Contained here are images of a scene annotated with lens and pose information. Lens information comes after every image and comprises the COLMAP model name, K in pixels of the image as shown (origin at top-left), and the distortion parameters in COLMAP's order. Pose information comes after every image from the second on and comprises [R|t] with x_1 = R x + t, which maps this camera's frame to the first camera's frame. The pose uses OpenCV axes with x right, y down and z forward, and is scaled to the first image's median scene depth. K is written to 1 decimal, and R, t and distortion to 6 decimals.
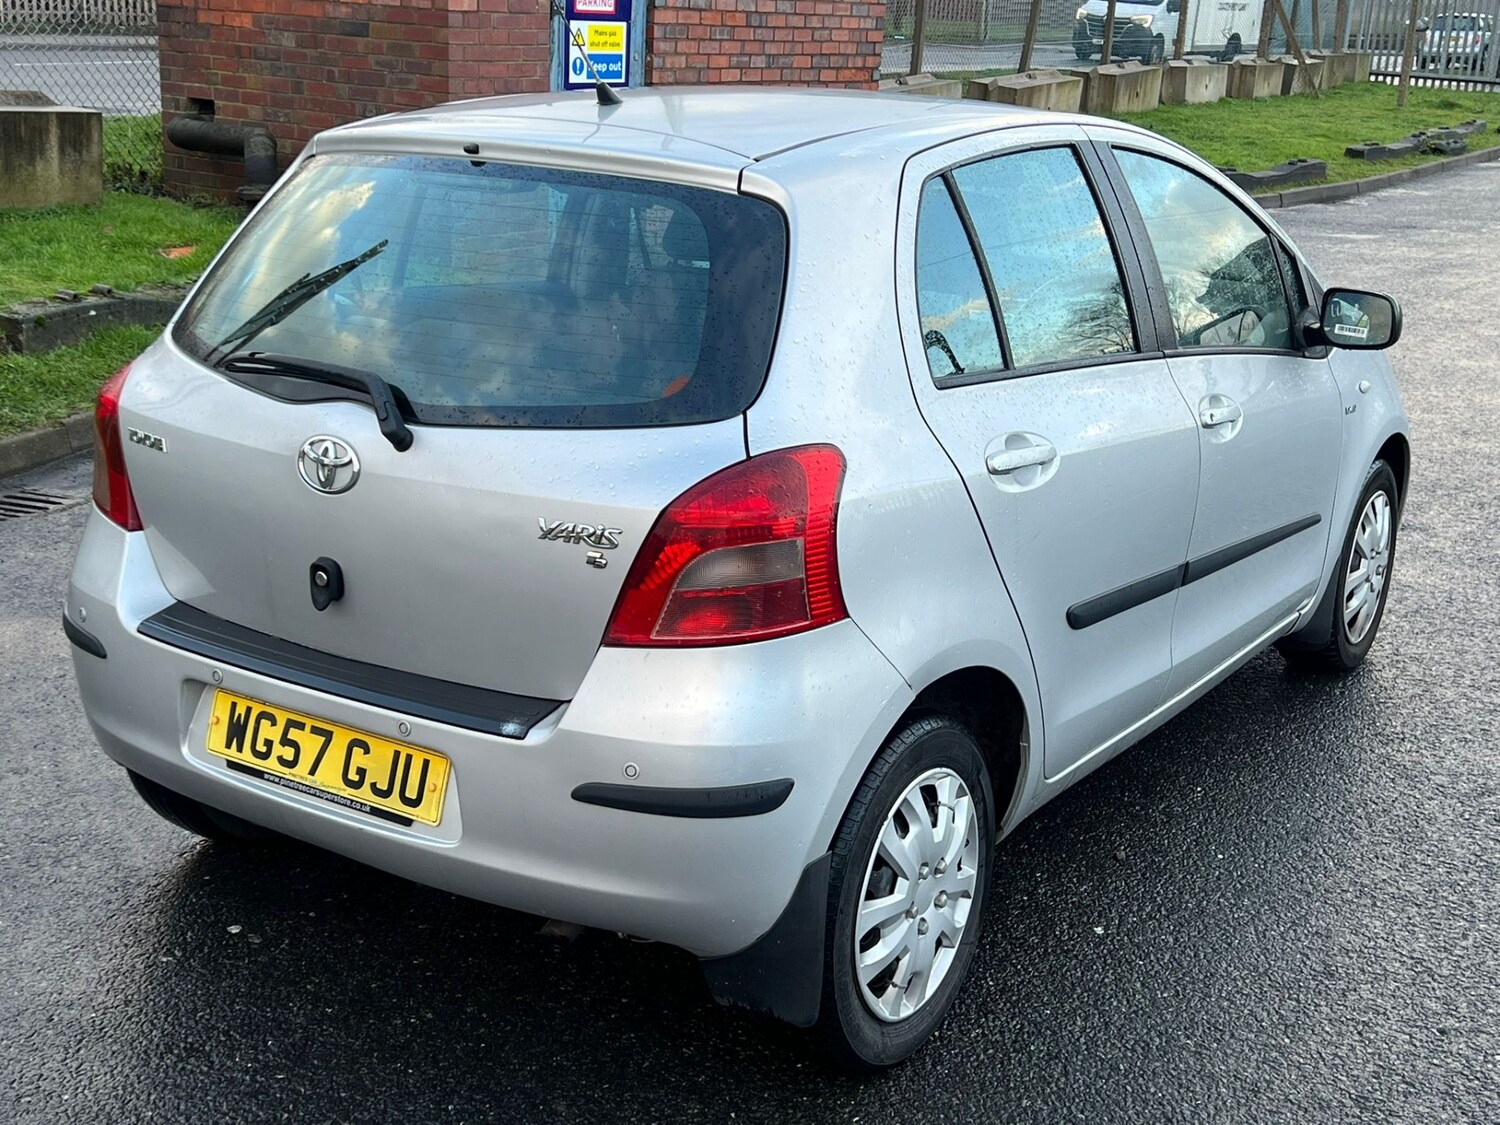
lens RADIAL K [[1957.1, 0, 750.0], [0, 1957.1, 562.5], [0, 0, 1]] dist [0.179915, -0.507088]
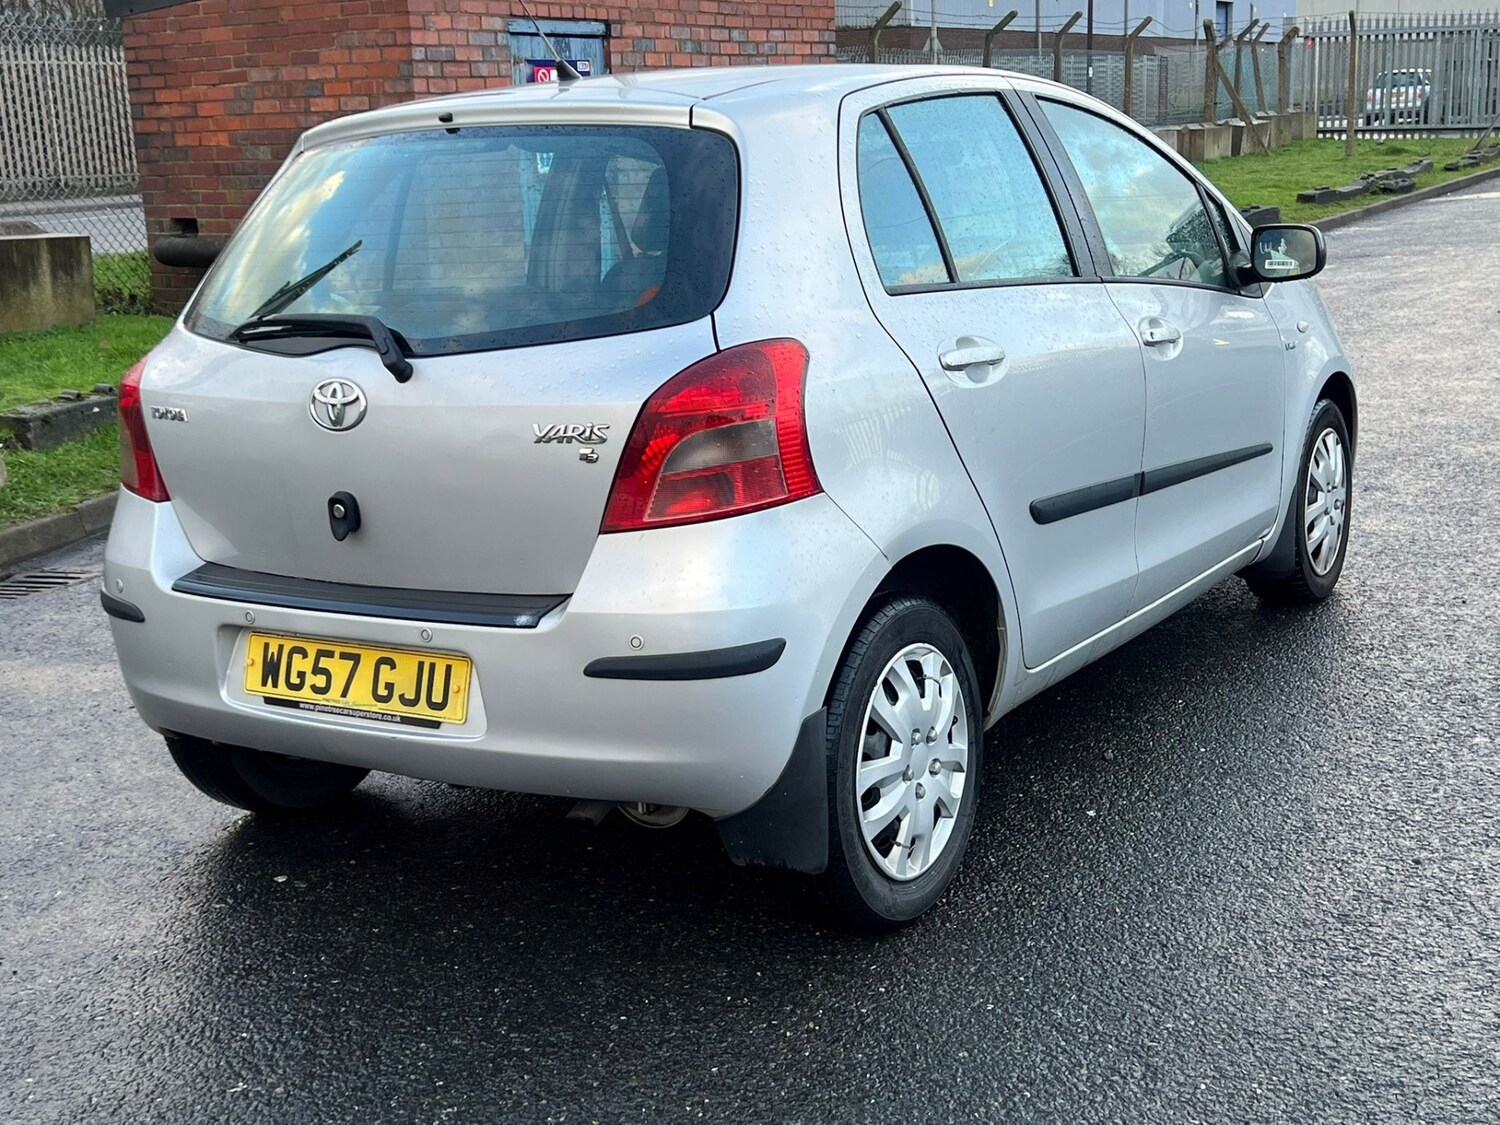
lens RADIAL K [[1962.3, 0, 757.6], [0, 1962.3, 565.4], [0, 0, 1]] dist [0.211754, -0.673523]
pose [[0.996211, -0.086854, 0.004442, 0.004471], [0.086961, 0.994218, -0.063000, 0.108369], [0.001056, 0.063147, 0.998004, -0.074631]]
